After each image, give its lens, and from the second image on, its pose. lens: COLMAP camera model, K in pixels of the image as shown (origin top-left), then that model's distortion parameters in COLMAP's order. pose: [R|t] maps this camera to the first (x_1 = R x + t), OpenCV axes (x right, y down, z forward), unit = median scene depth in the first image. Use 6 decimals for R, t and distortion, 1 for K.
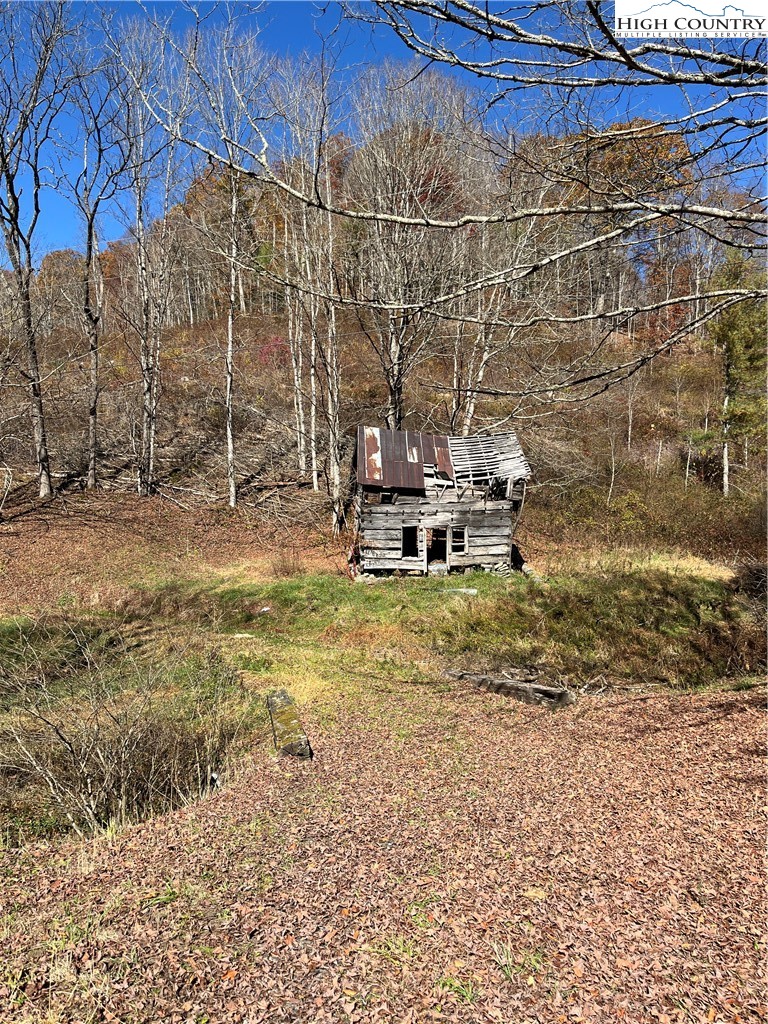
lens RADIAL K [[770.3, 0, 384.0], [0, 770.3, 512.0], [0, 0, 1]] dist [0.050996, -0.082398]
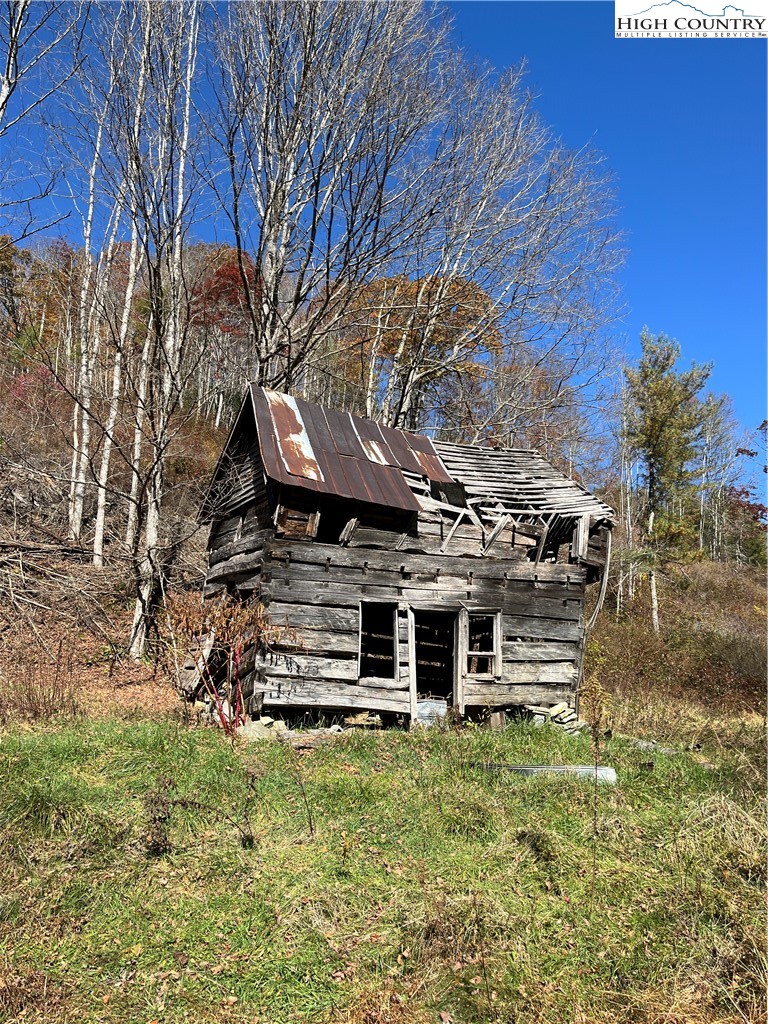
lens RADIAL K [[770.3, 0, 384.0], [0, 770.3, 512.0], [0, 0, 1]] dist [0.050996, -0.082398]
pose [[0.947423, 0.111663, 0.299870, -0.091830], [-0.046232, 0.975071, -0.217021, 0.060503], [-0.316628, 0.191748, 0.928967, 0.604795]]
